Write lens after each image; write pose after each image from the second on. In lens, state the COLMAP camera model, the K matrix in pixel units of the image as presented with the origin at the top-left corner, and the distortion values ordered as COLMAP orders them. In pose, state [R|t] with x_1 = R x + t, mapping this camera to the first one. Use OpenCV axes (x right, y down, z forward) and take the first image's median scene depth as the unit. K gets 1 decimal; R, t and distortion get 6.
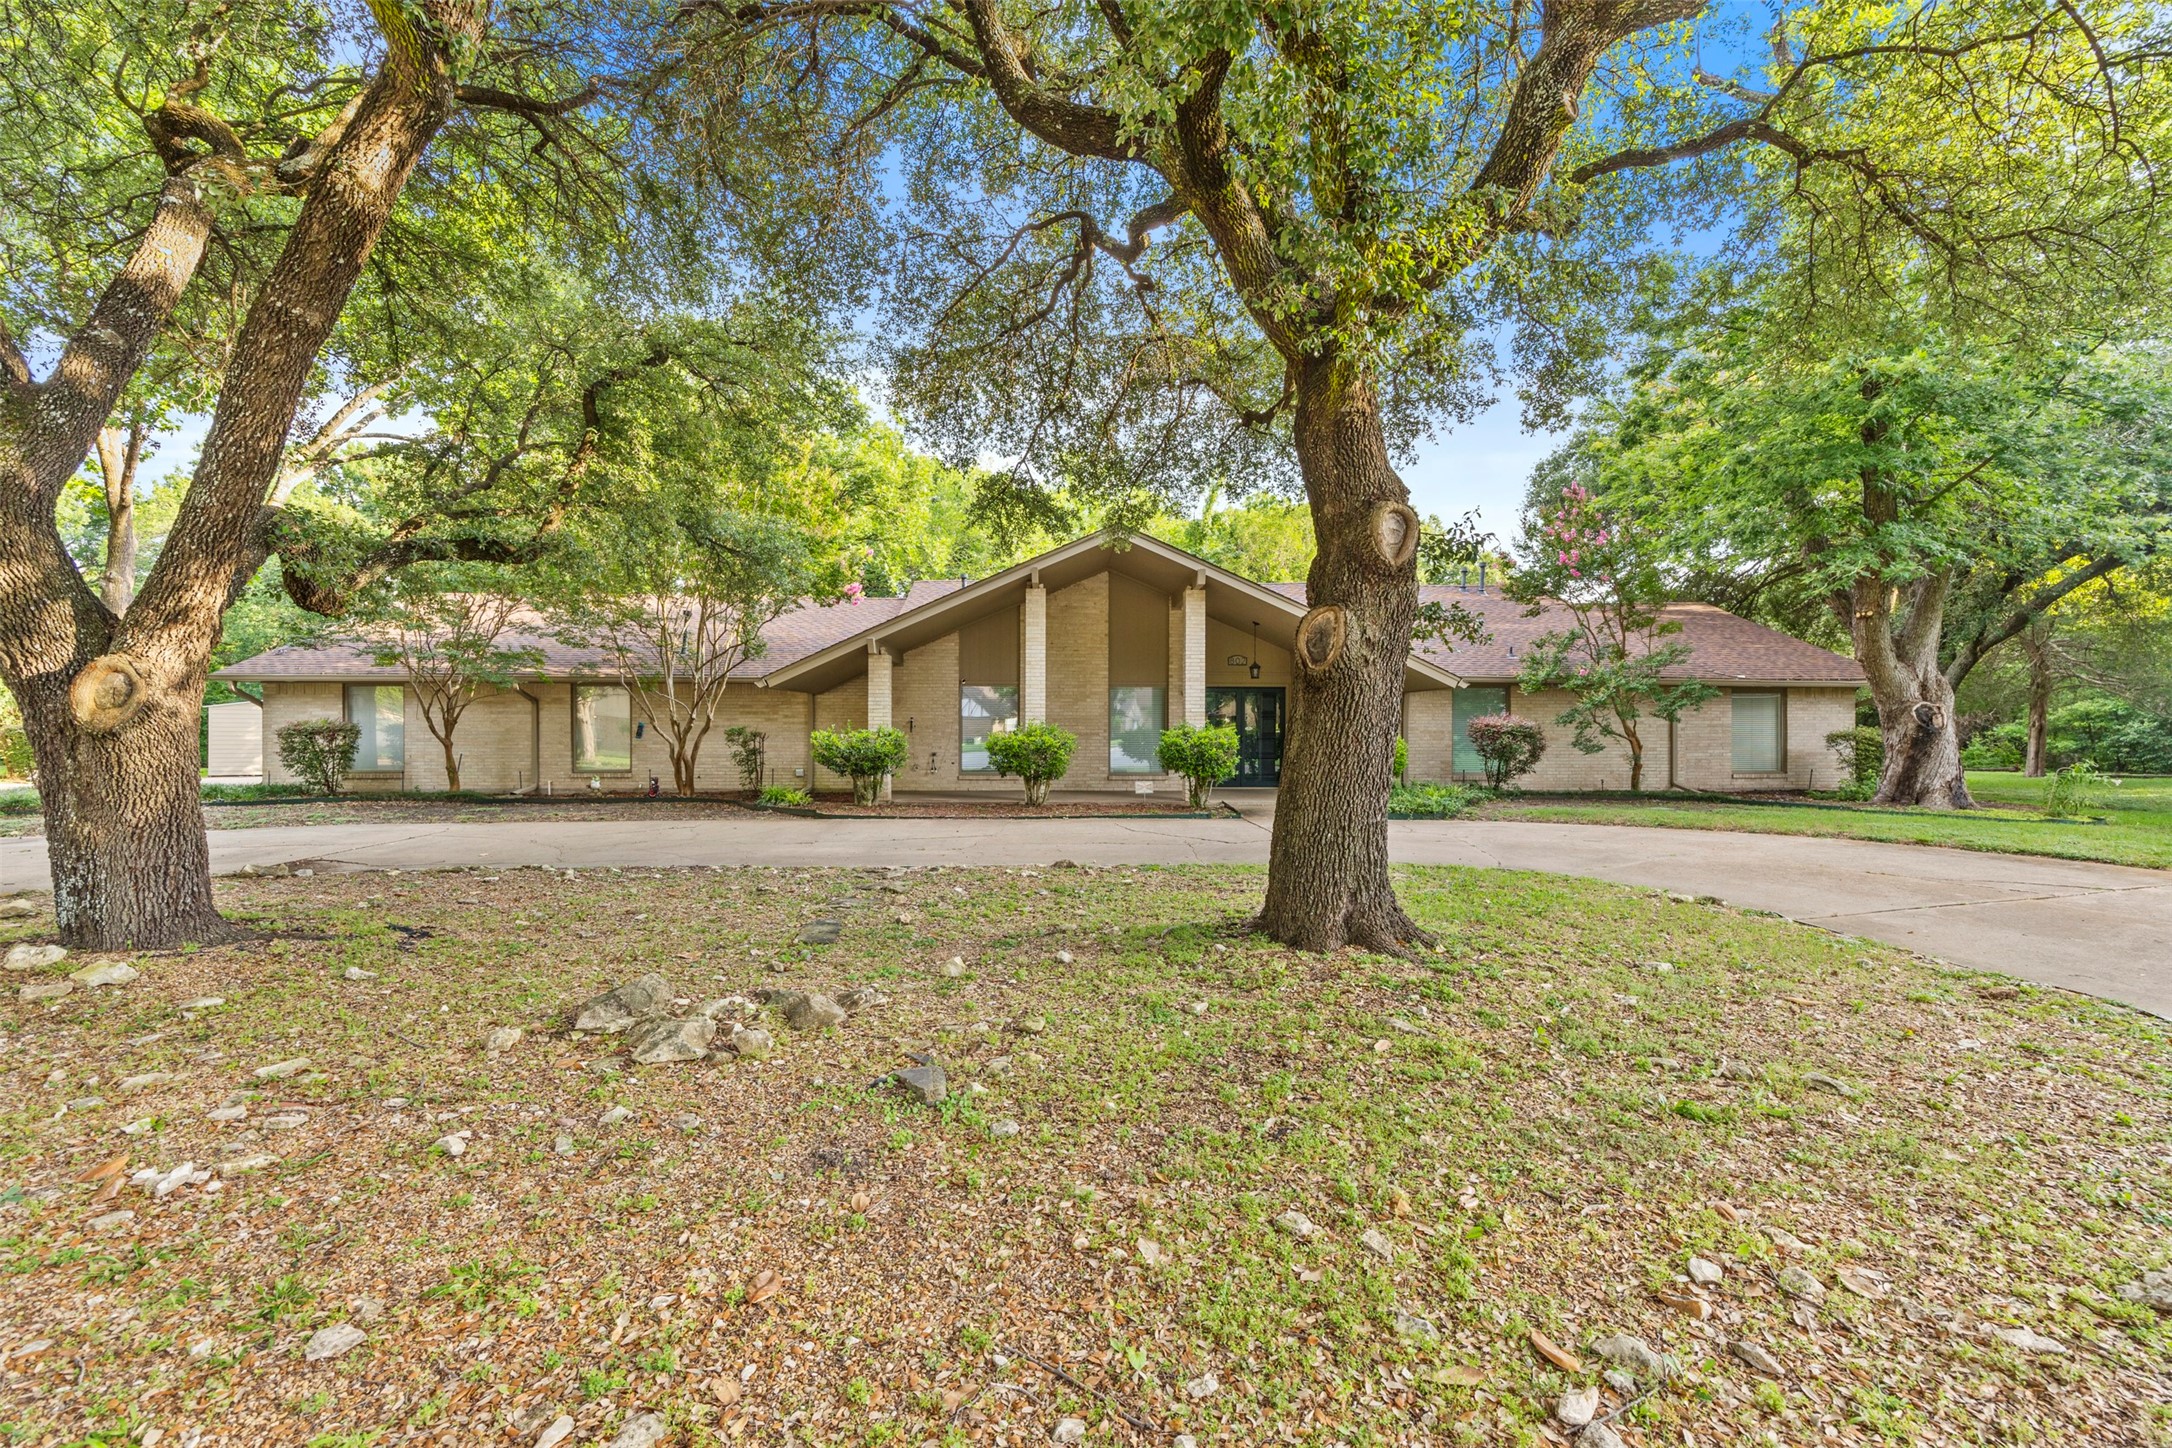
lens RADIAL K [[884.3, 0, 1079.3], [0, 884.3, 717.3], [0, 0, 1]] dist [0.010554, 0.000159]
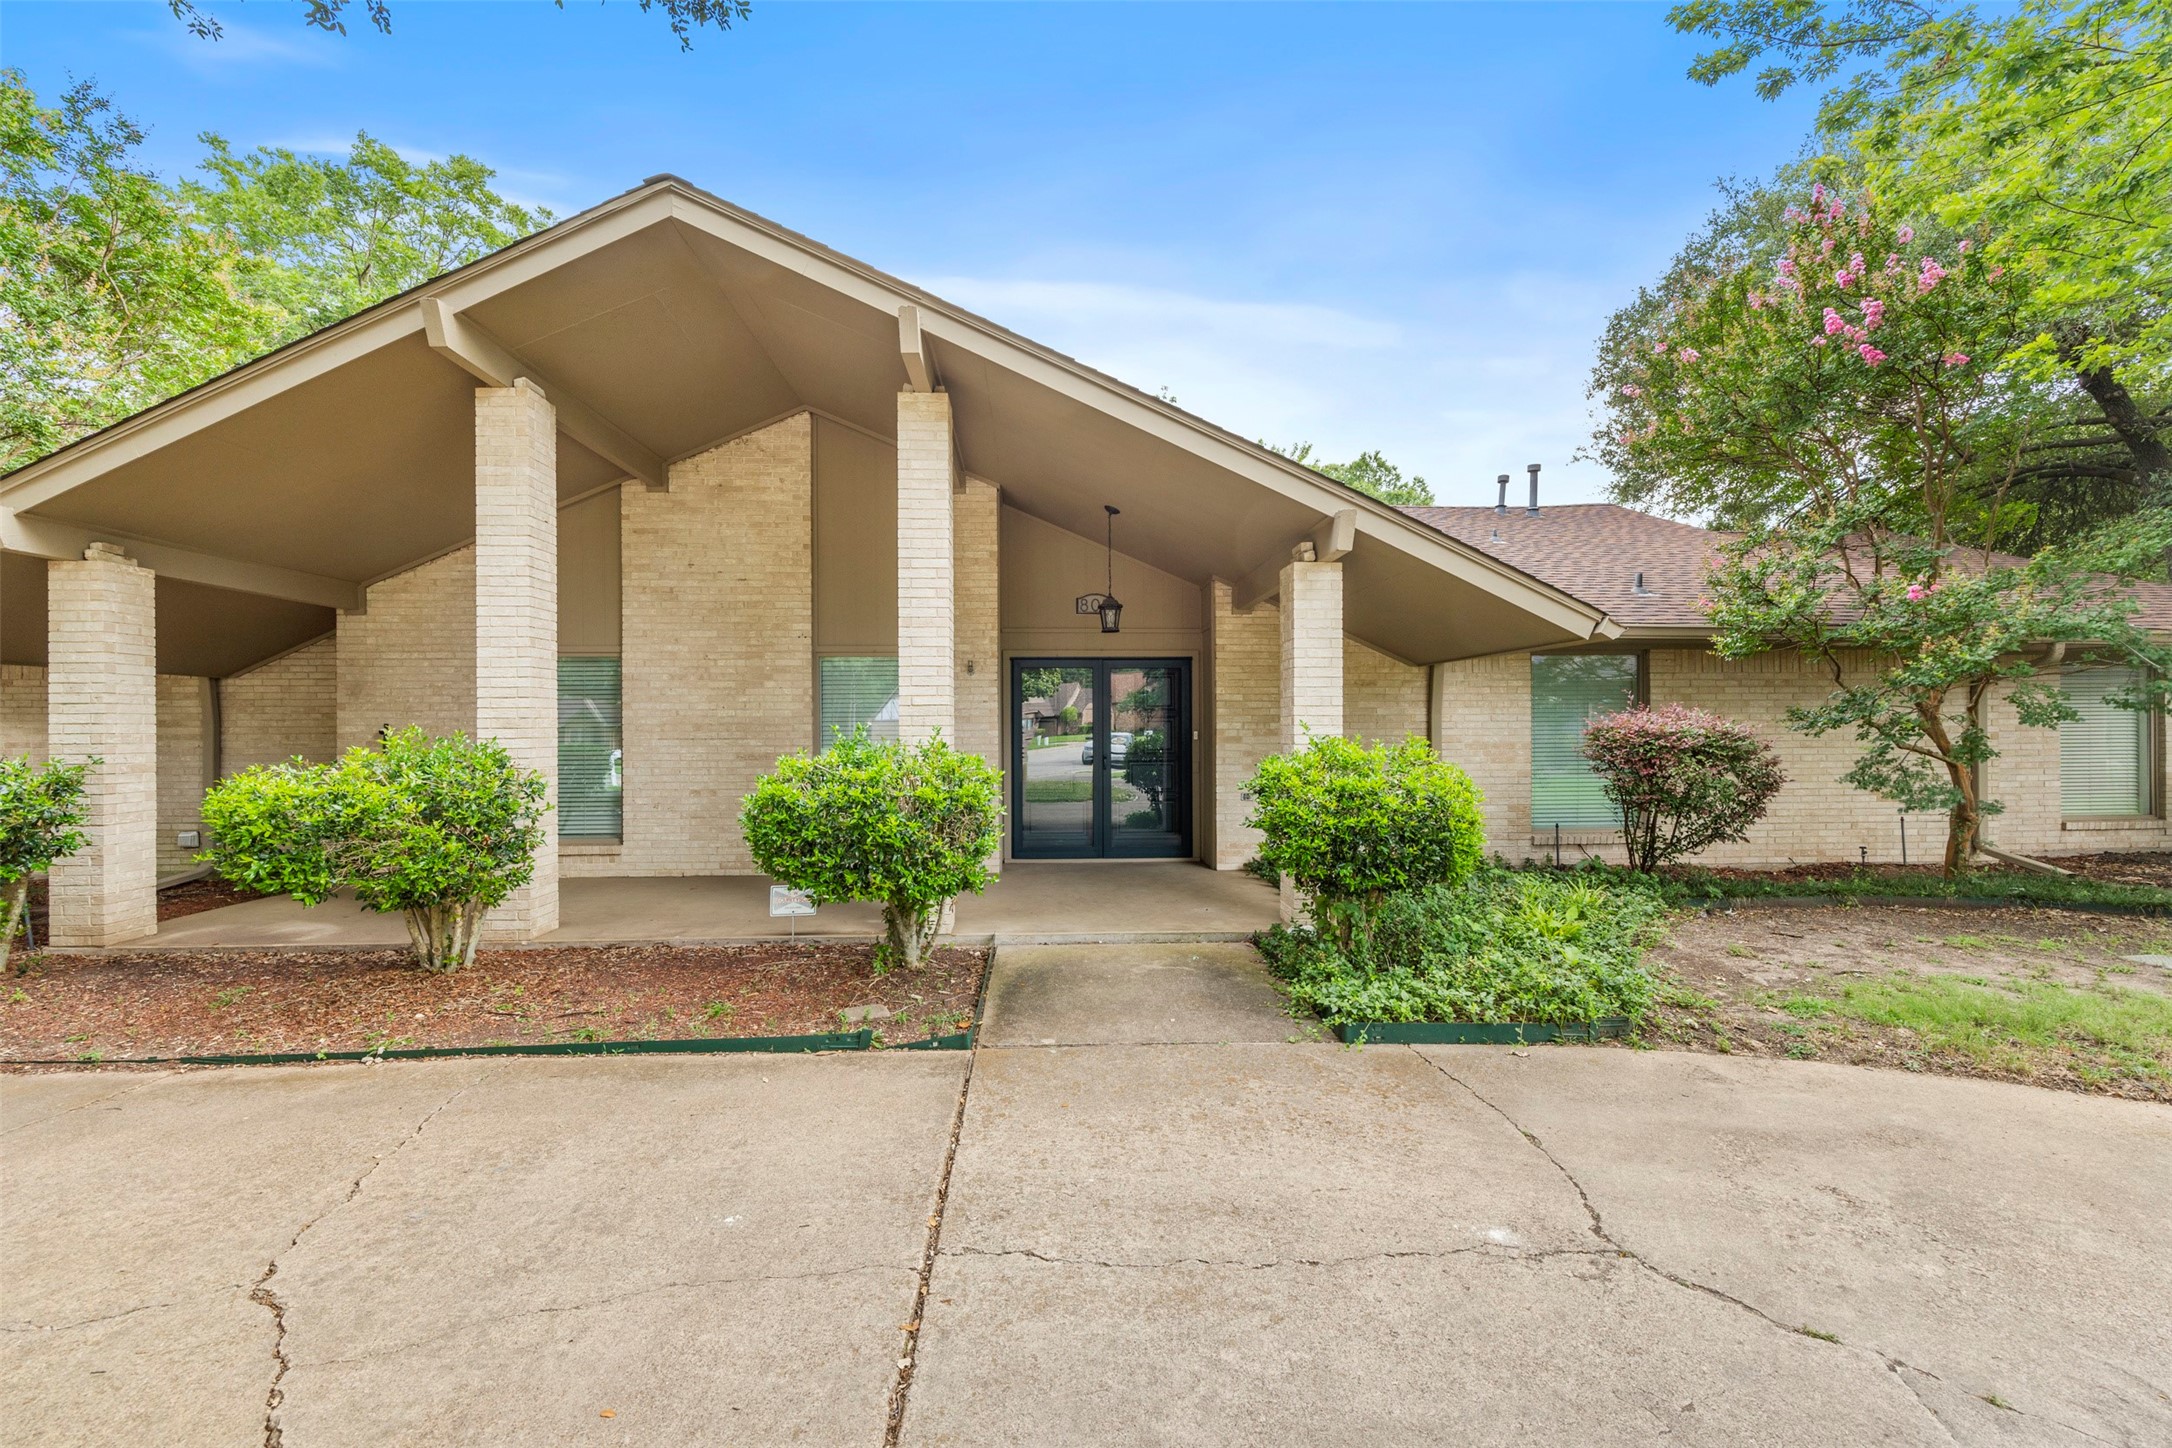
lens RADIAL K [[884.3, 0, 1065.7], [0, 884.3, 704.1], [0, 0, 1]] dist [0.010554, 0.000159]
pose [[0.999924, -0.006765, 0.010321, 0.175473], [0.006920, 0.999863, -0.015044, -0.000580], [-0.010218, 0.015114, 0.999834, 0.564981]]
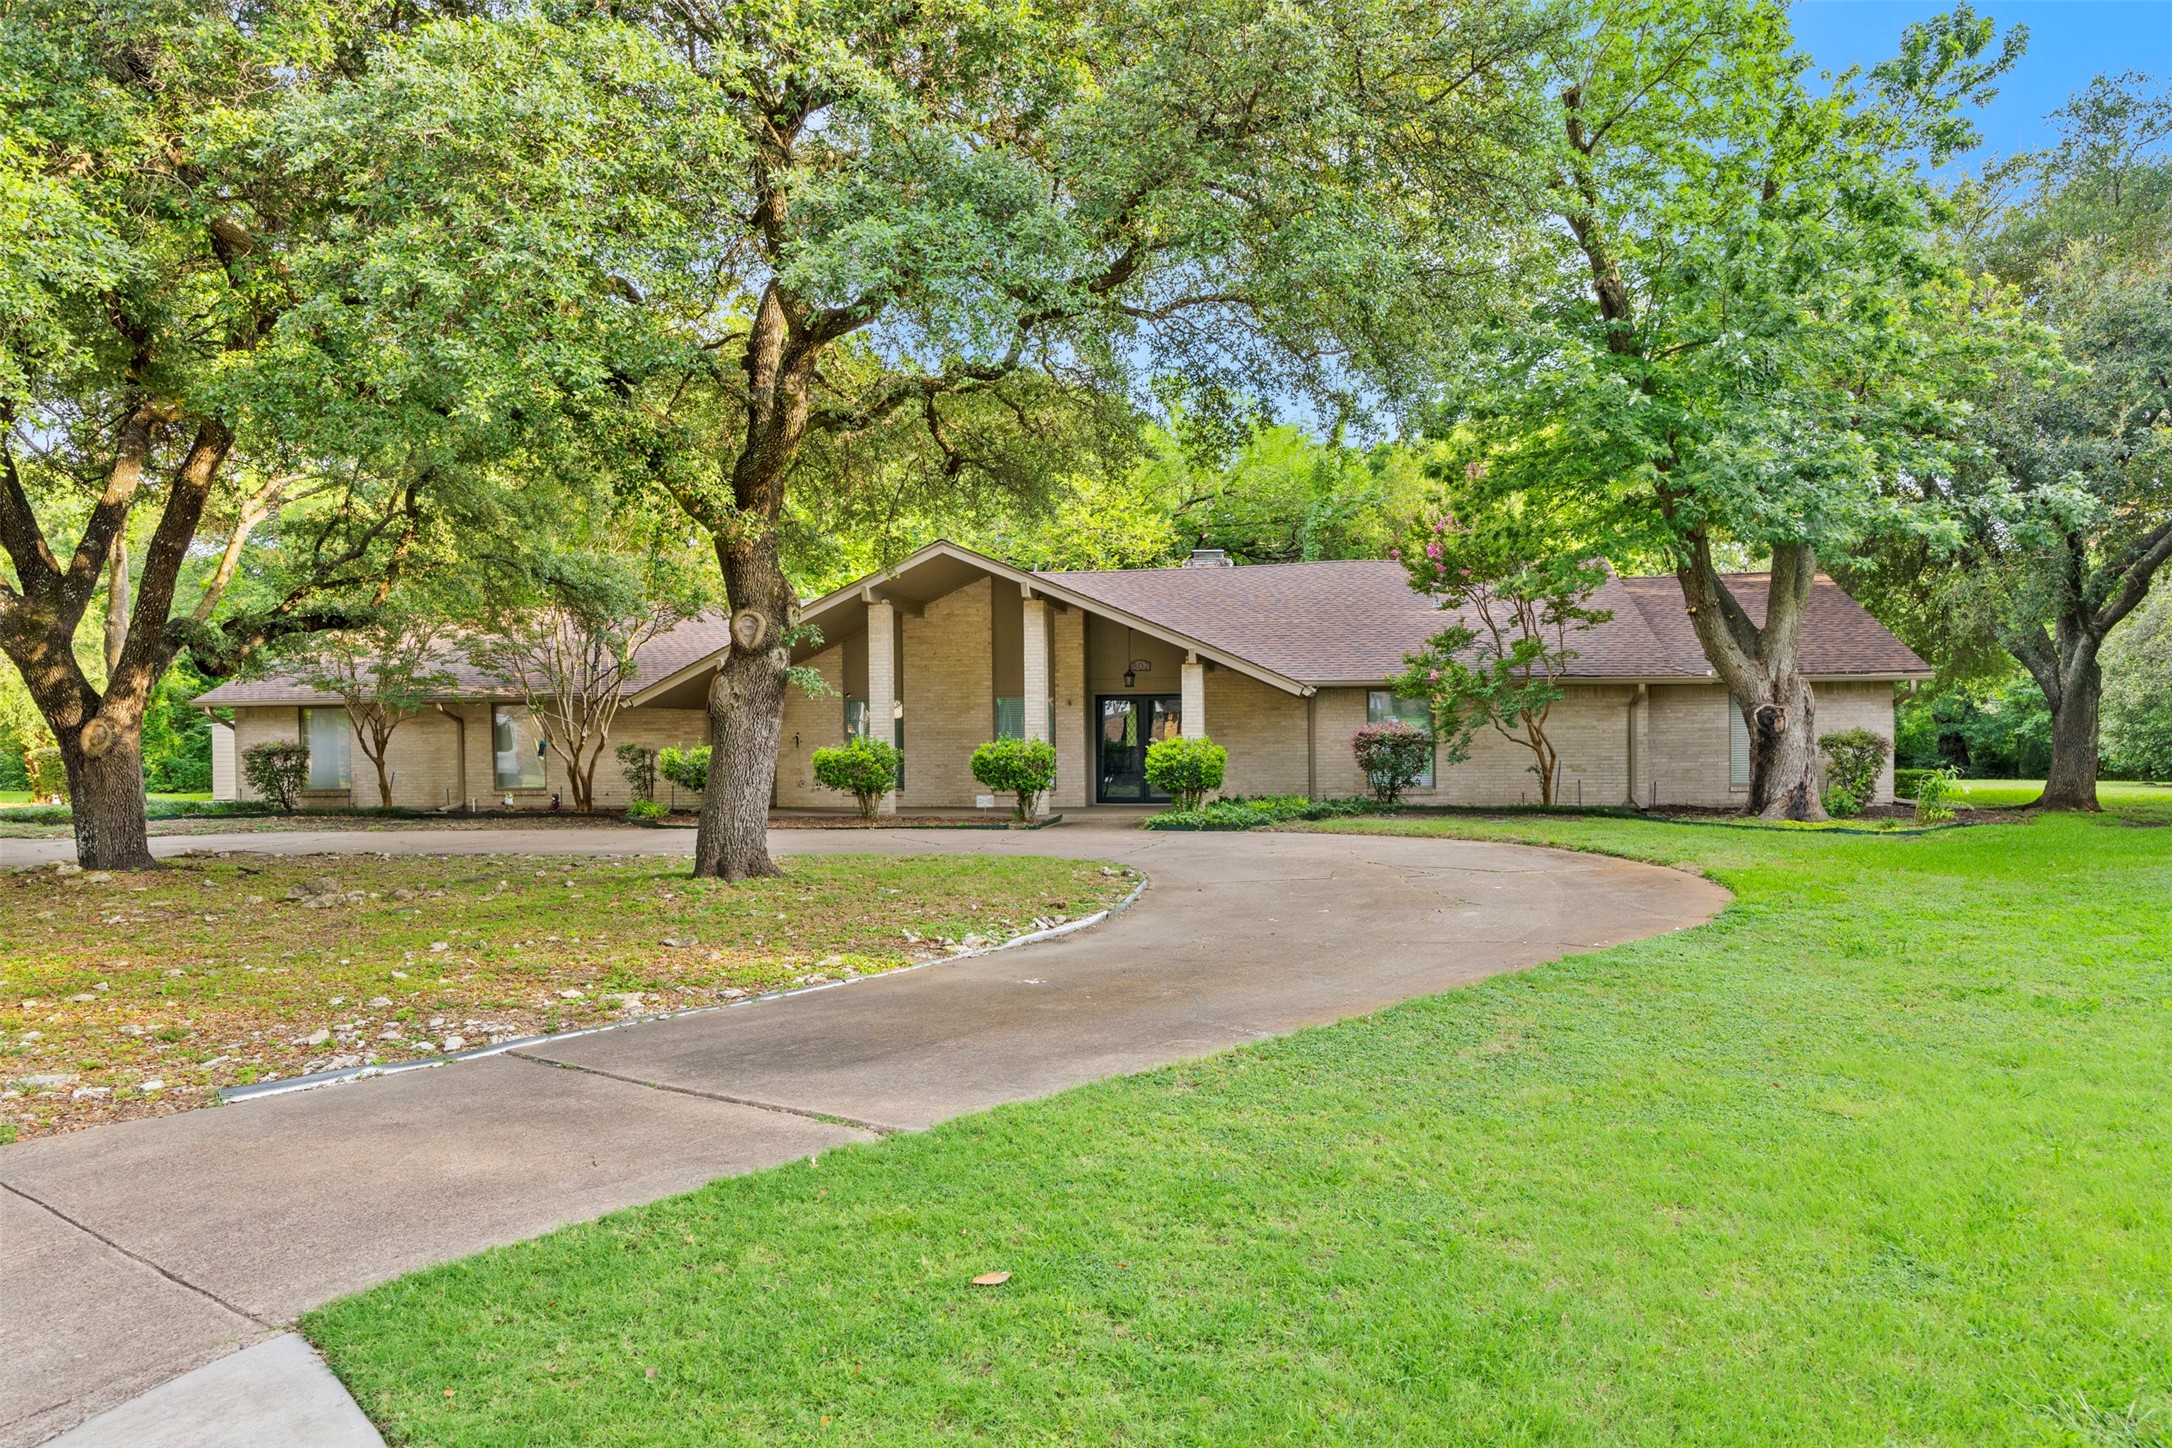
lens RADIAL K [[1323.2, 0, 1097.6], [0, 1323.2, 738.5], [0, 0, 1]] dist [0.019076, -0.001990]
pose [[0.979964, -0.011616, -0.198834, 0.455425], [0.014546, 0.999806, 0.013282, -0.008389], [0.198641, -0.015908, 0.979943, -0.396374]]
